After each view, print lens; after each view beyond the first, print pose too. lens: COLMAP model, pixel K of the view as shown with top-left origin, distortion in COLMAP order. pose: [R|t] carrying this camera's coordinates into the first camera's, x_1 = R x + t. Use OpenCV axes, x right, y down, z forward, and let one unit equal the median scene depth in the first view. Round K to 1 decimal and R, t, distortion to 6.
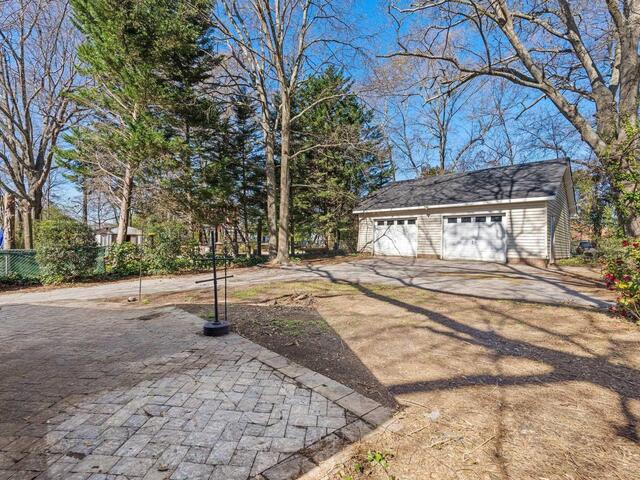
lens RADIAL K [[315.6, 0, 317.2], [0, 315.6, 249.9], [0, 0, 1]] dist [-0.007021, 0.000223]
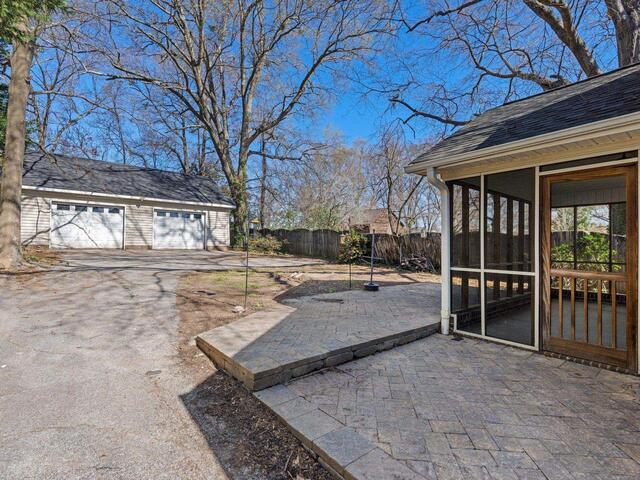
lens RADIAL K [[315.6, 0, 322.6], [0, 315.6, 238.2], [0, 0, 1]] dist [-0.007021, 0.000223]
pose [[0.037407, -0.007783, 0.999270, -0.700246], [0.003416, 0.999965, 0.007661, -0.015418], [-0.999294, 0.003127, 0.037433, 0.417746]]
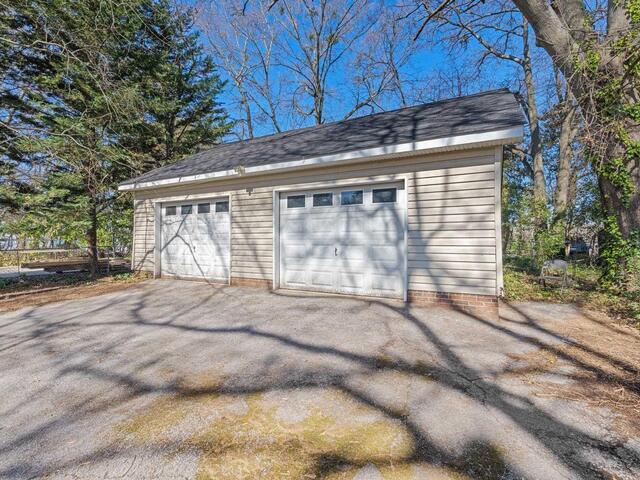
lens RADIAL K [[315.6, 0, 322.7], [0, 315.6, 248.9], [0, 0, 1]] dist [-0.007021, 0.000223]
pose [[0.955361, -0.014646, 0.295077, 0.354627], [0.016195, 0.999865, -0.002807, -0.028228], [-0.294996, 0.007460, 0.955469, 0.605206]]
